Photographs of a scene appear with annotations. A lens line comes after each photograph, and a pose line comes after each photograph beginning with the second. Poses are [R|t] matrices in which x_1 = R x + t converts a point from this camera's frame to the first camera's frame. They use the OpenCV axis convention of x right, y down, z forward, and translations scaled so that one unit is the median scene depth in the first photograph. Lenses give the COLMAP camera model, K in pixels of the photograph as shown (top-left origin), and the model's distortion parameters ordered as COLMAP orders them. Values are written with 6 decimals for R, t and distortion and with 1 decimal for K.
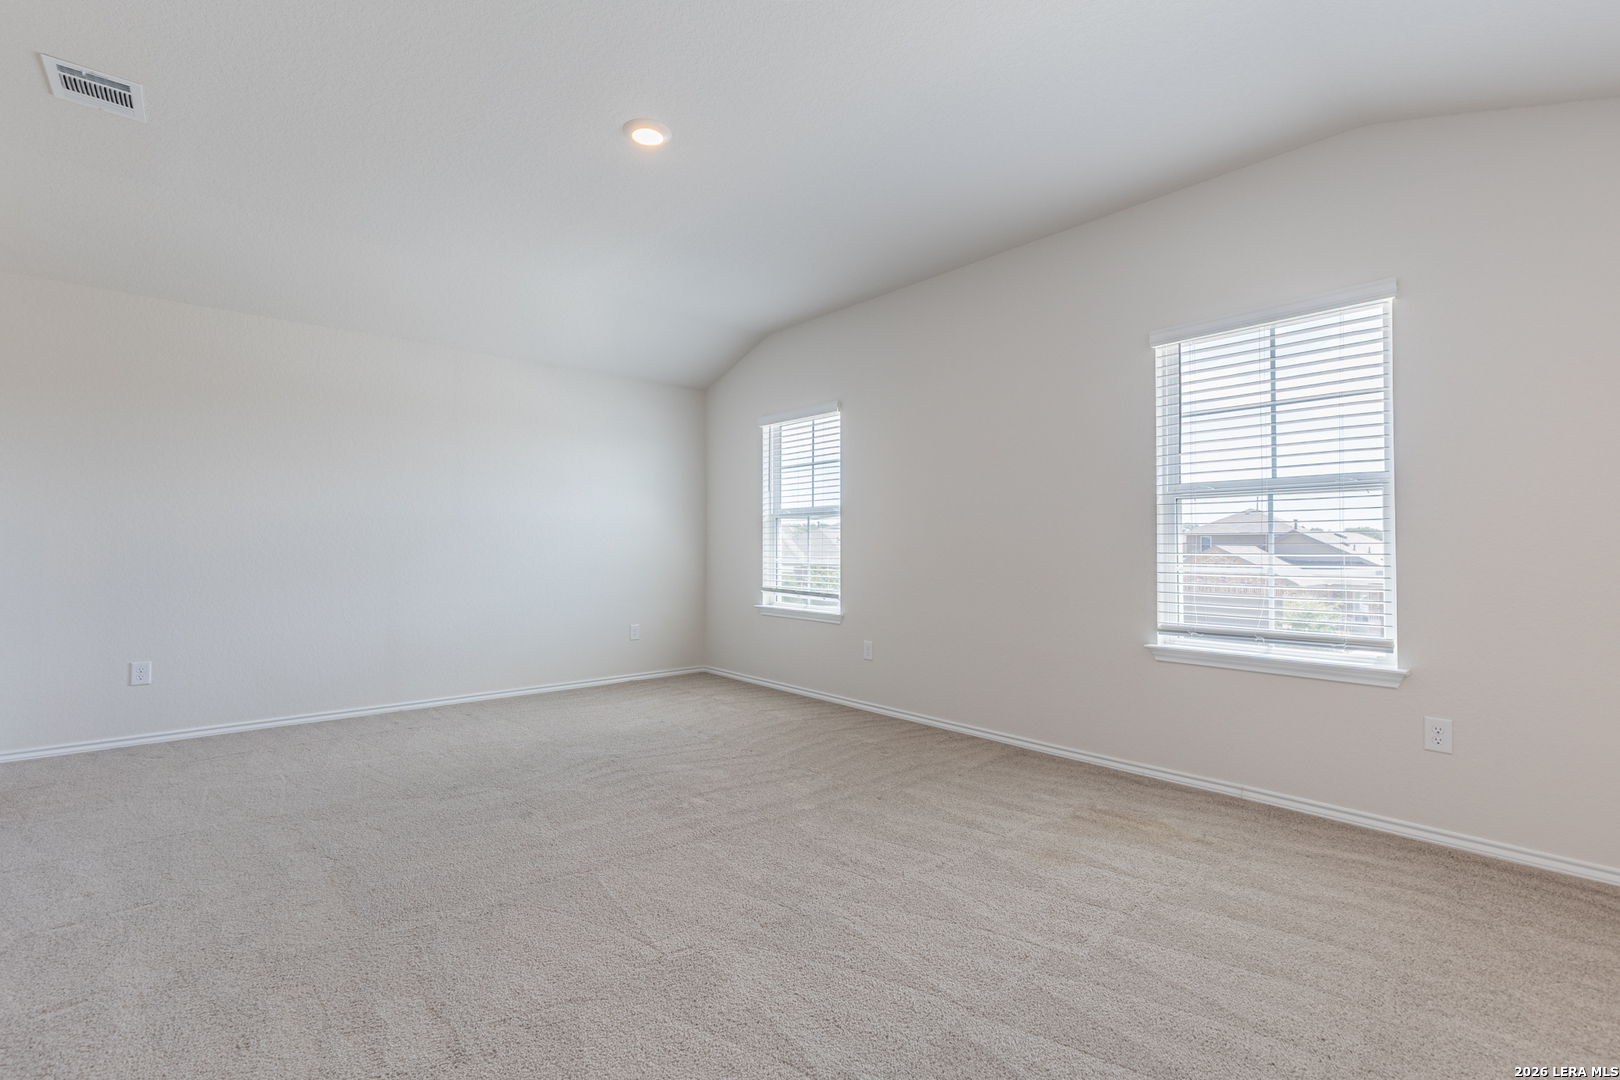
lens RADIAL K [[749.1, 0, 781.7], [0, 749.1, 541.0], [0, 0, 1]] dist [0.009647, -0.001128]
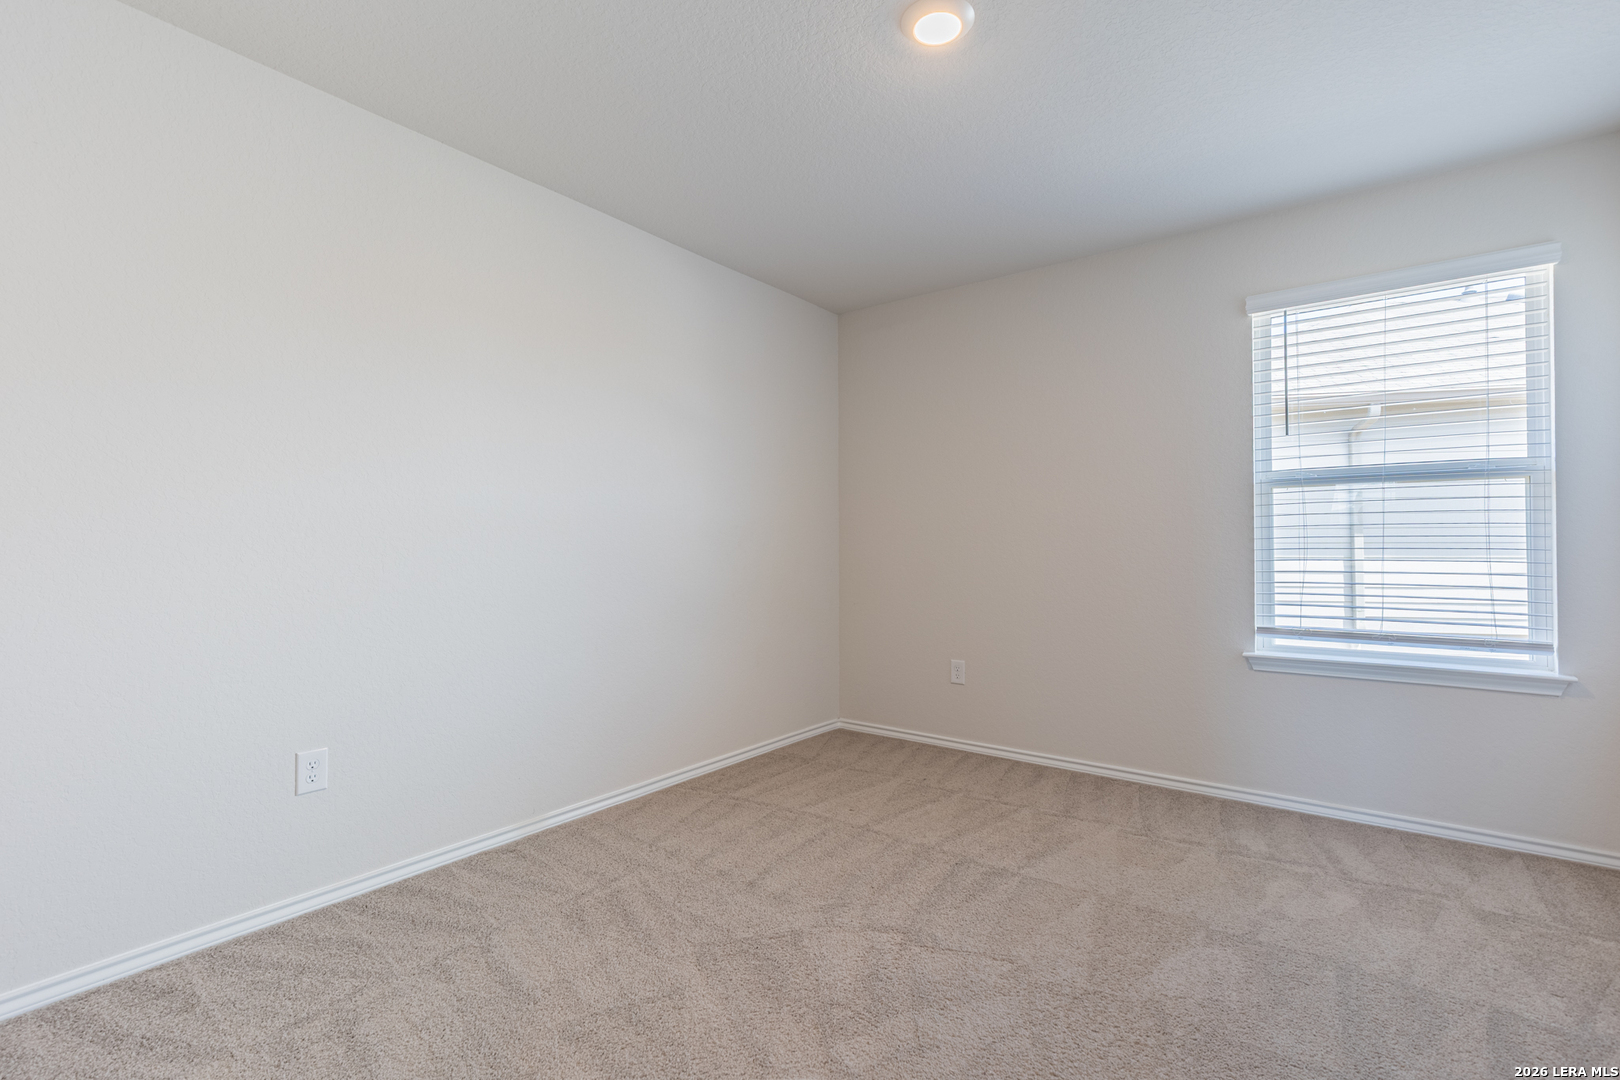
lens RADIAL K [[749.1, 0, 805.5], [0, 749.1, 537.5], [0, 0, 1]] dist [0.009647, -0.001128]
pose [[0.973945, -0.000728, 0.226785, -0.239185], [0.000489, 0.999999, 0.001111, 0.002695], [-0.226786, -0.000971, 0.973944, 0.289362]]
